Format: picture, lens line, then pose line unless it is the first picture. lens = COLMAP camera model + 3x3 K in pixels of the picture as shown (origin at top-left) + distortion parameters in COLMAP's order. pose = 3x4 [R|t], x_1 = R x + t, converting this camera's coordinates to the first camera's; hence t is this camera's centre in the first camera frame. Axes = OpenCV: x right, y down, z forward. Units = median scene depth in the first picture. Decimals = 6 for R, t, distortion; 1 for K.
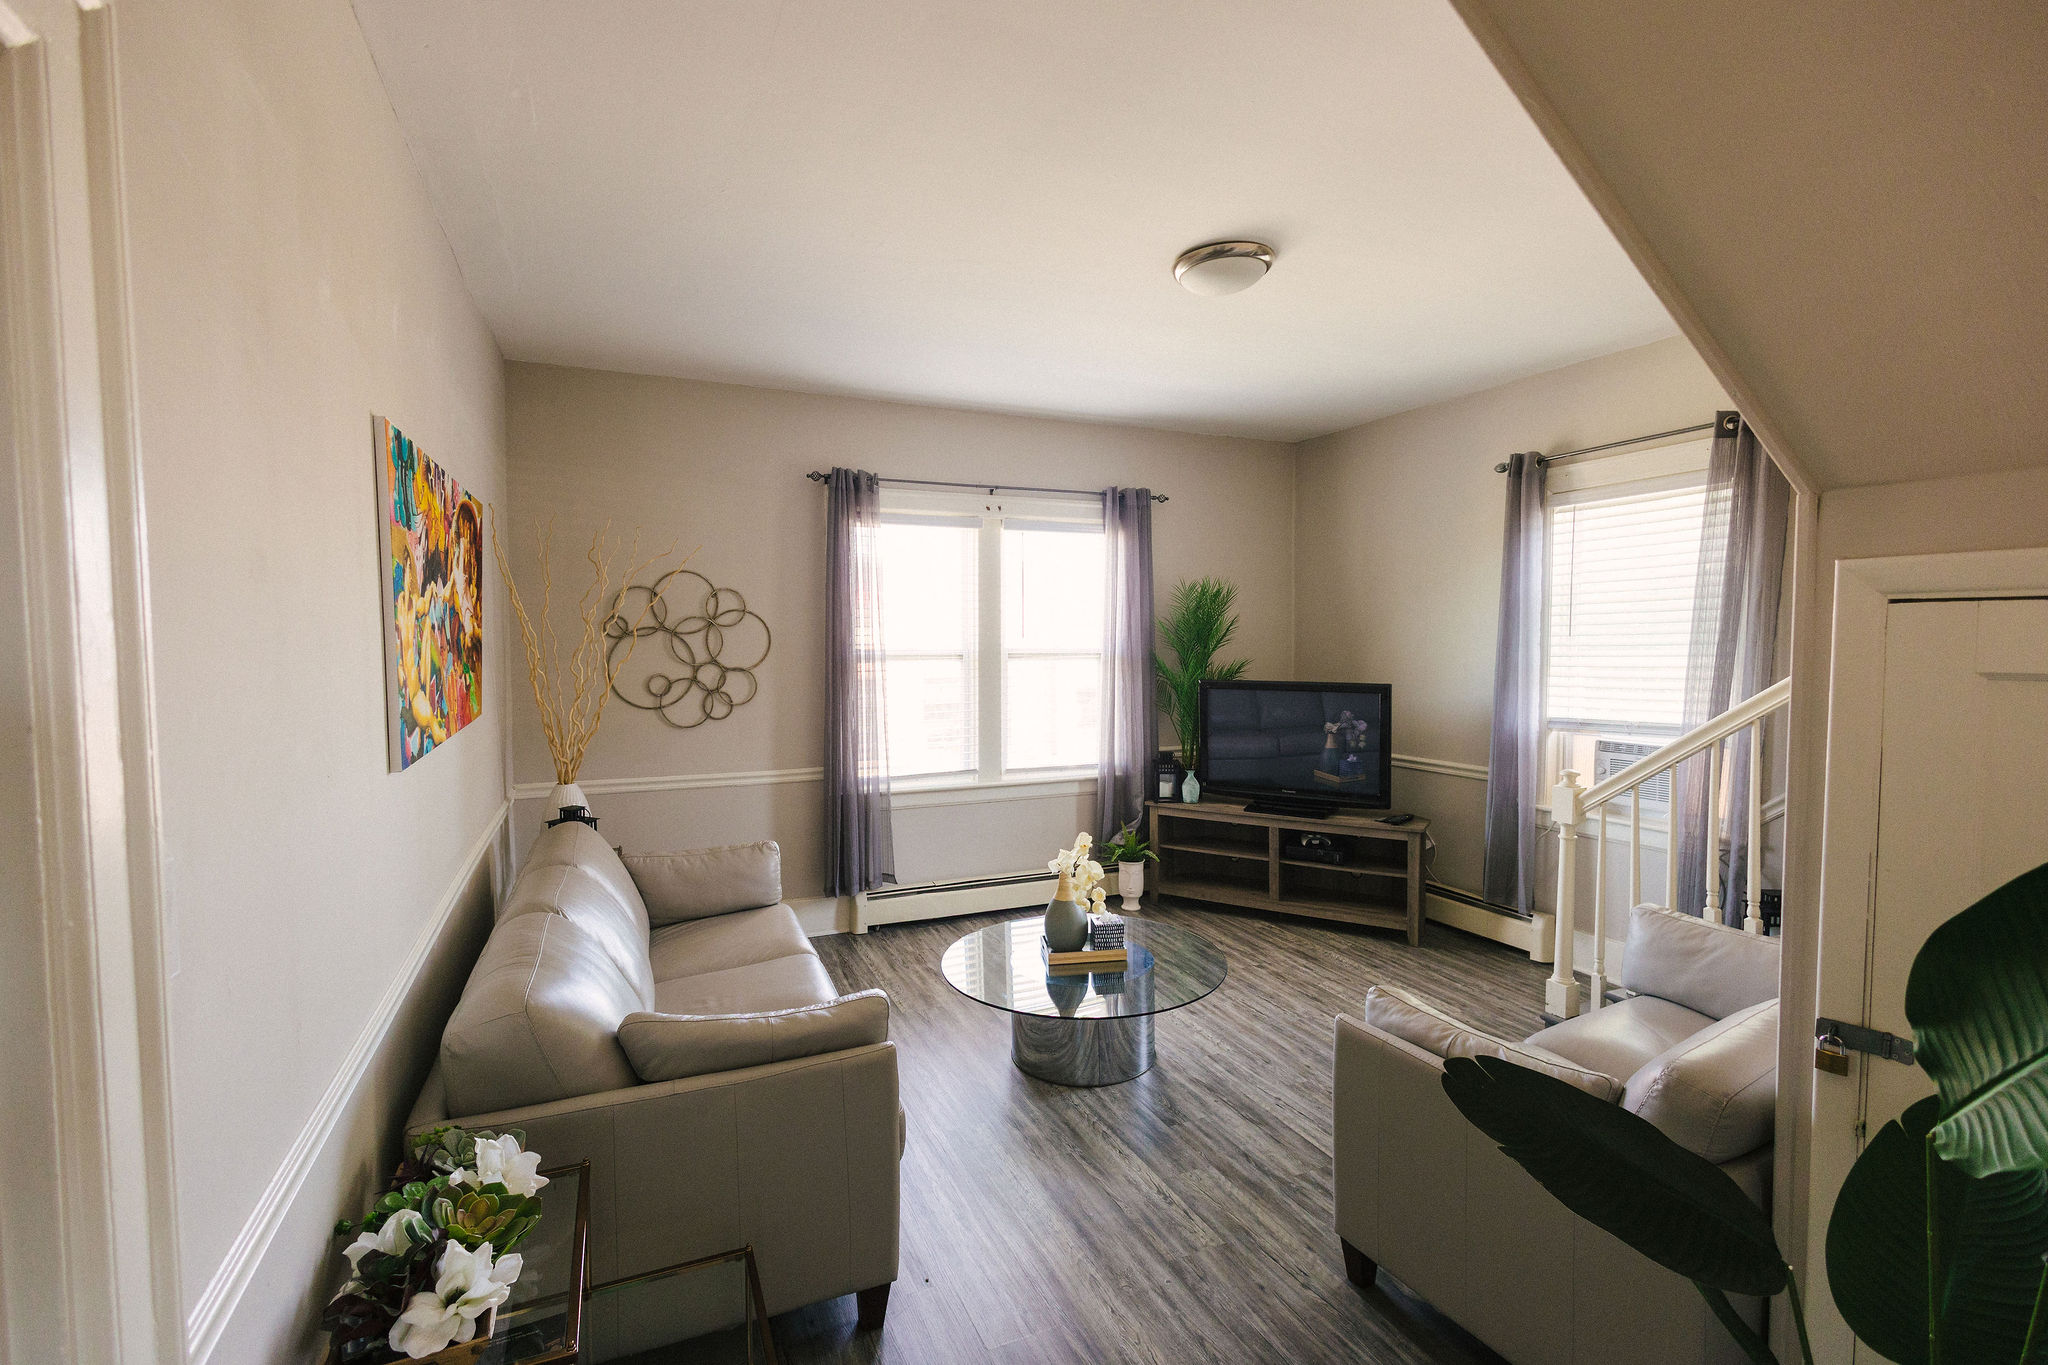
lens RADIAL K [[940.9, 0, 1065.6], [0, 940.9, 683.7], [0, 0, 1]] dist [0.007218, -0.002461]
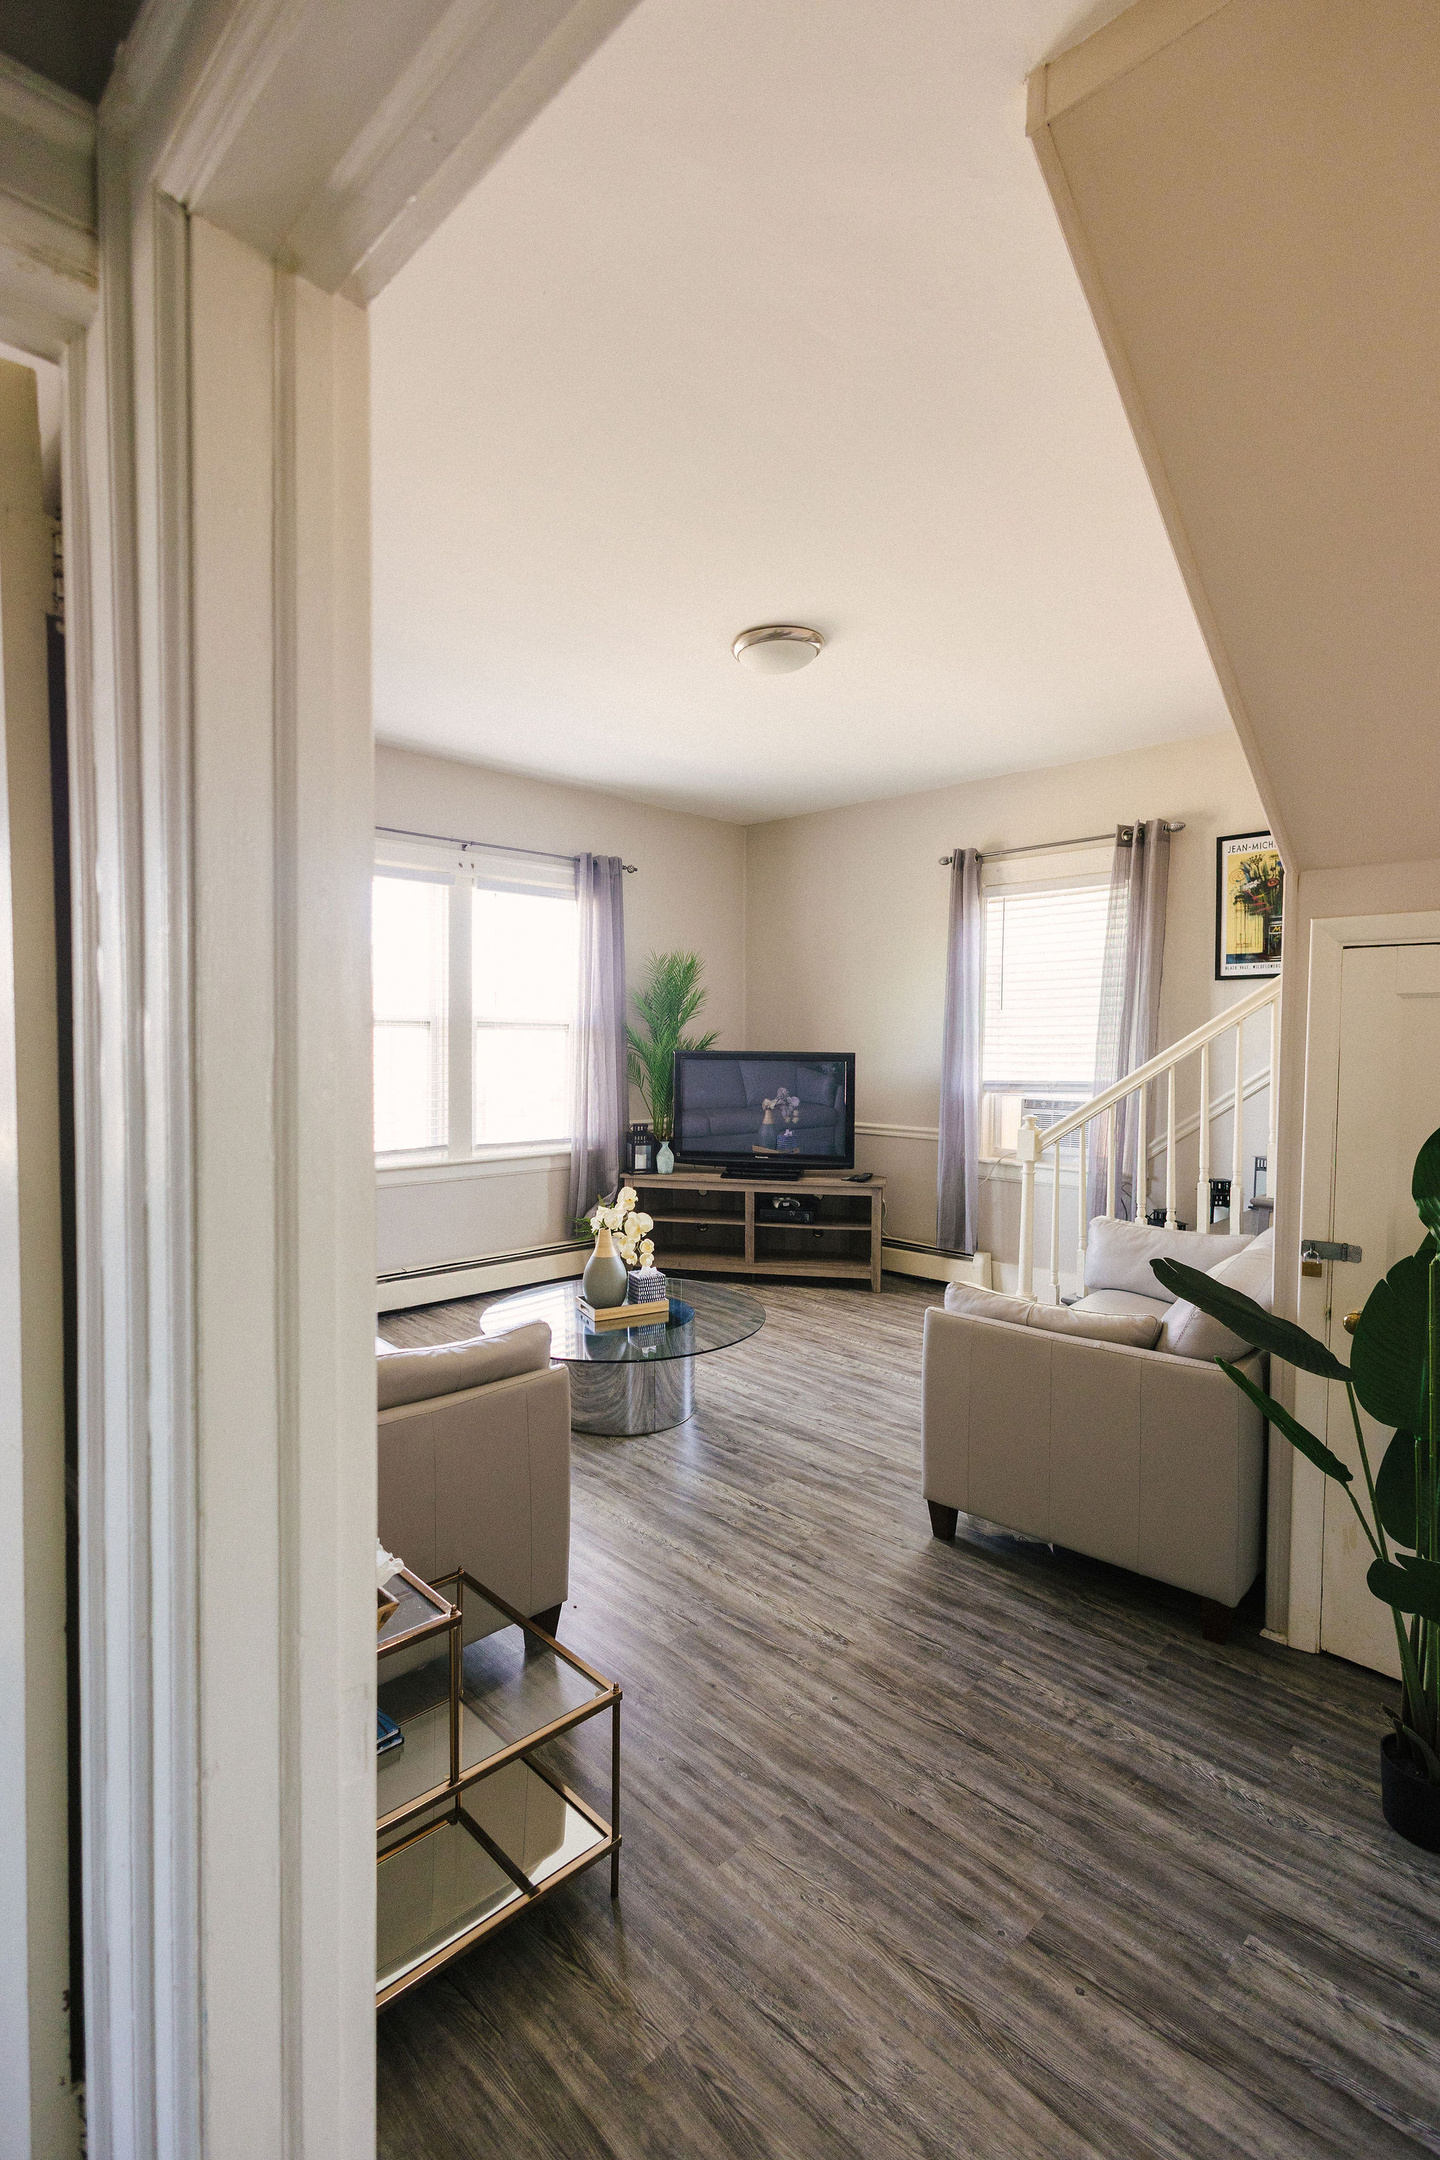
lens RADIAL K [[992.4, 0, 779.5], [0, 992.4, 1079.3], [0, 0, 1]] dist [0.007218, -0.002461]
pose [[0.930861, -0.007118, 0.365304, -0.169740], [0.009356, 0.999947, -0.004358, 0.038693], [-0.365253, 0.007474, 0.930878, -0.038058]]
